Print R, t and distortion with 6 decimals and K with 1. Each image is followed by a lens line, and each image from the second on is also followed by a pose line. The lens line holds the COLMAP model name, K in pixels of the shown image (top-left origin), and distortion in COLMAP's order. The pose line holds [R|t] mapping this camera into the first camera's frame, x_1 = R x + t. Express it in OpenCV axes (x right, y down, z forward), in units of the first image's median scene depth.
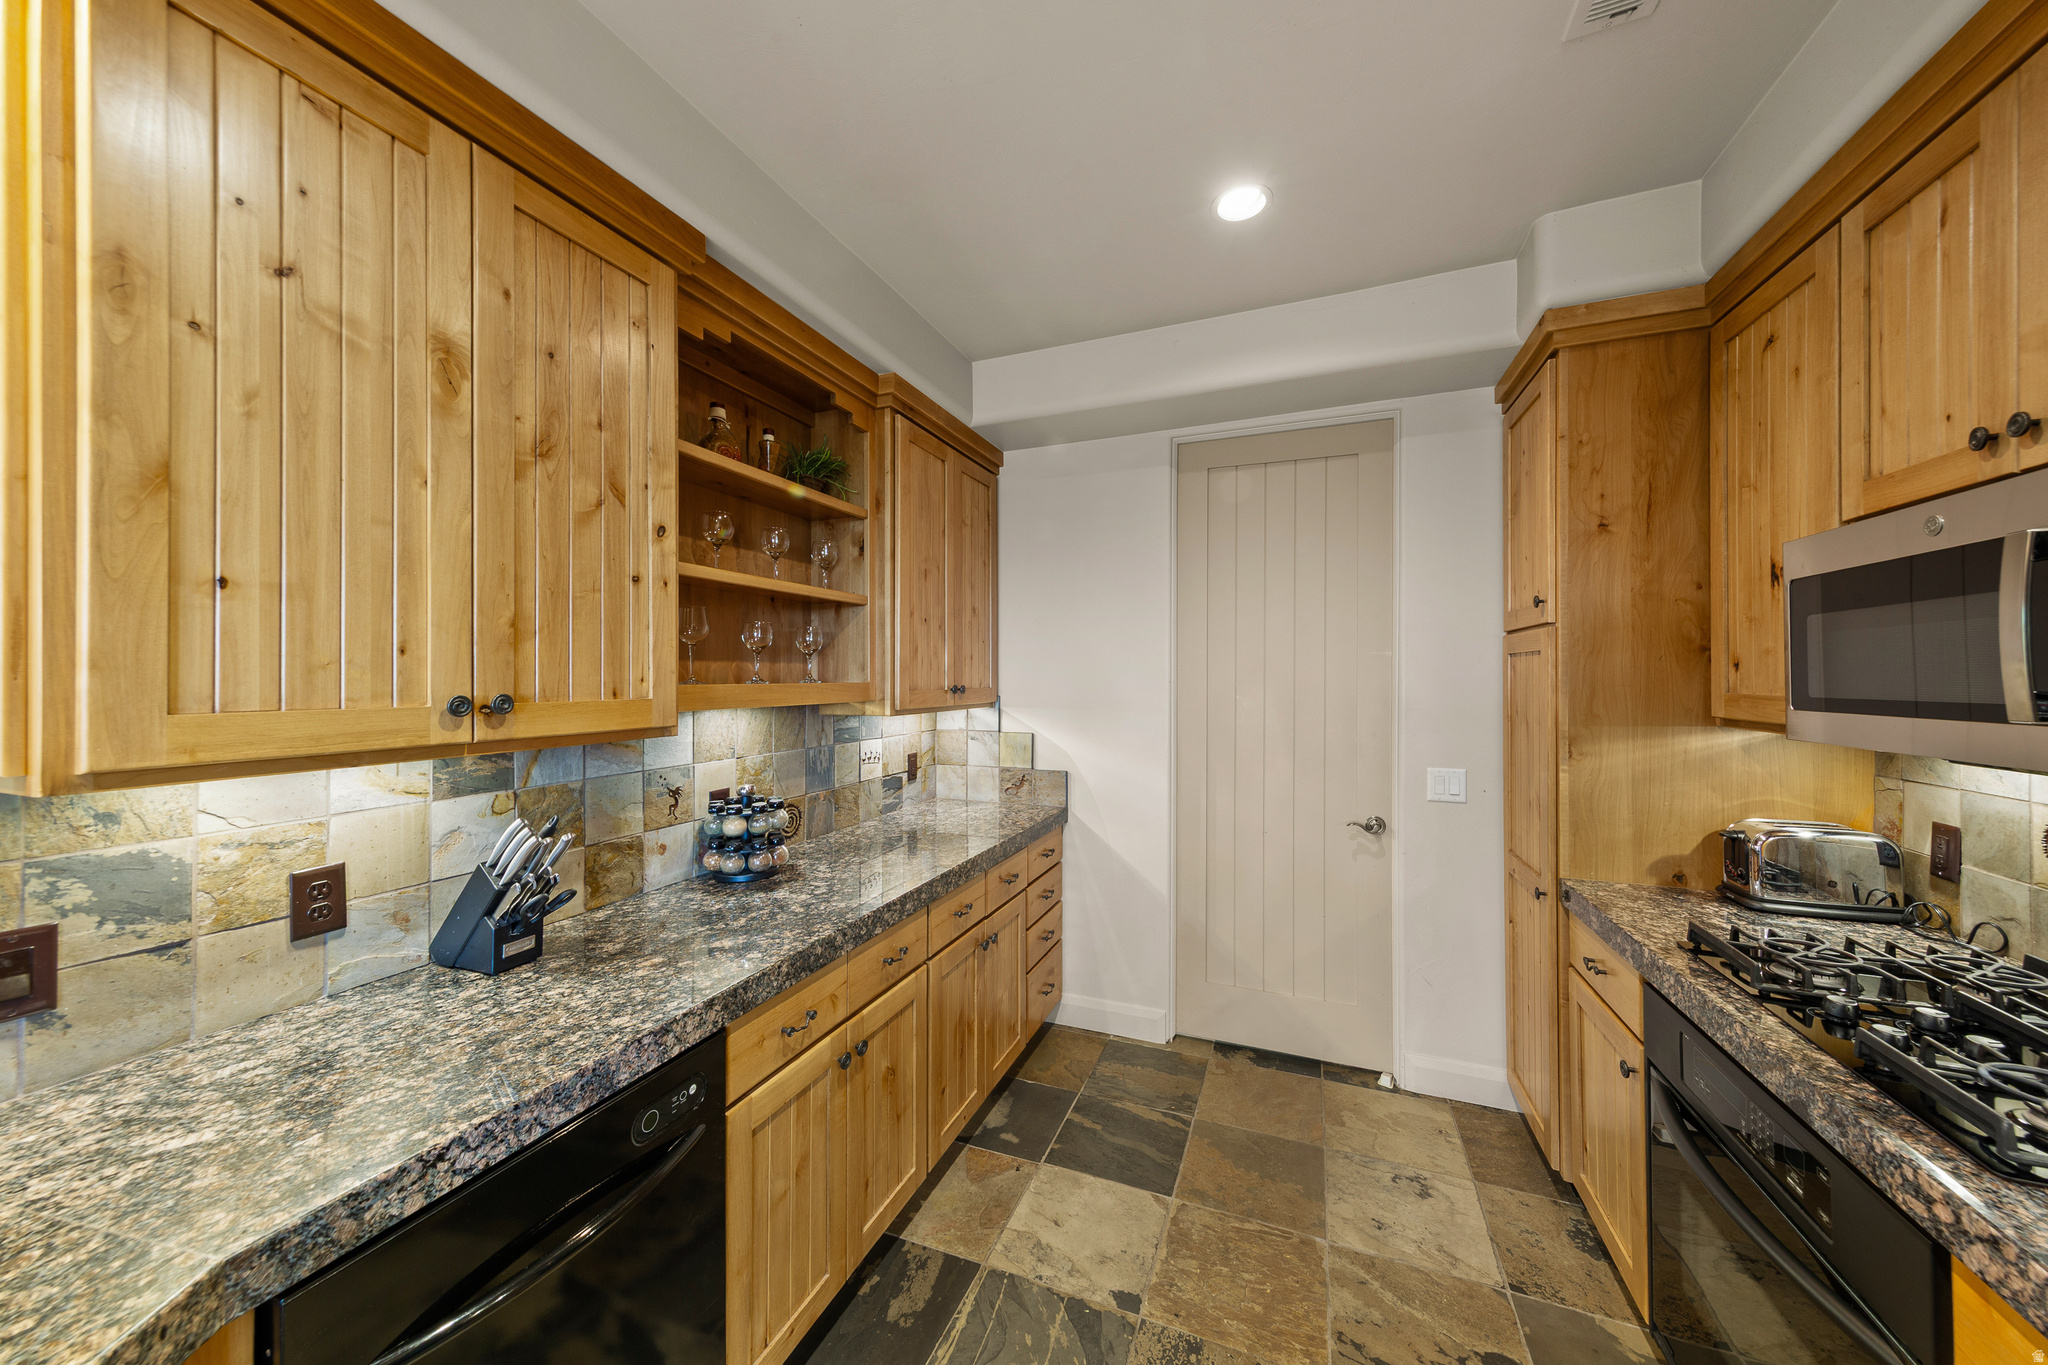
lens RADIAL K [[709.7, 0, 1027.0], [0, 709.7, 674.5], [0, 0, 1]] dist [0.008300, -0.000019]
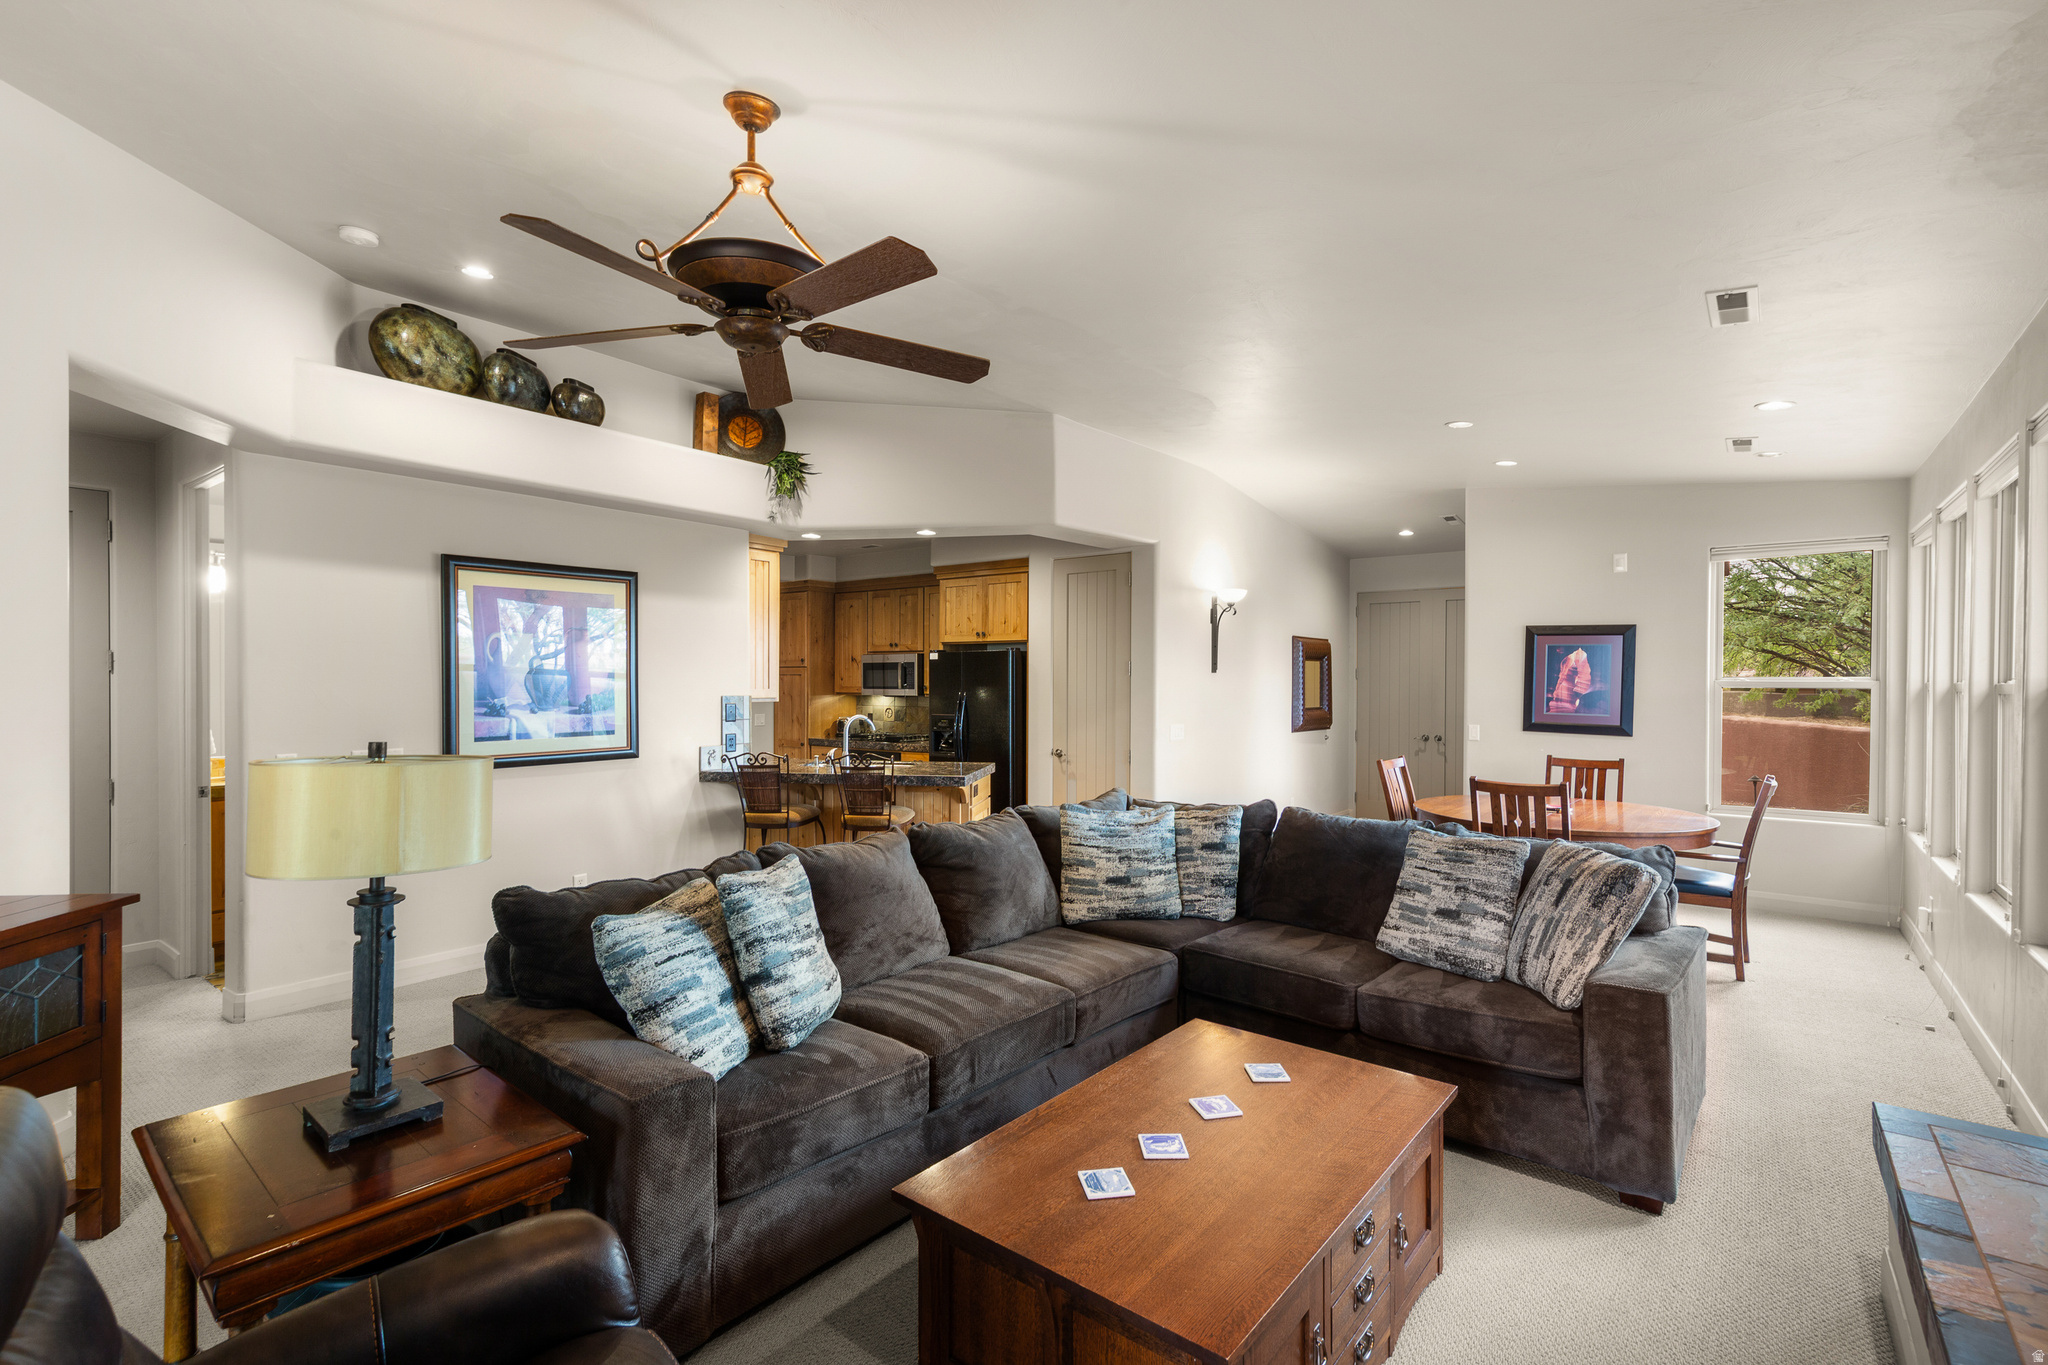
lens RADIAL K [[935.1, 0, 1024.0], [0, 935.1, 682.5], [0, 0, 1]] dist [0.000299, 0.000013]
pose [[0.279303, 0.000776, 0.960203, -3.603009], [-0.007225, 0.999973, 0.001293, -0.008928], [-0.960176, -0.007298, 0.279301, -1.404973]]
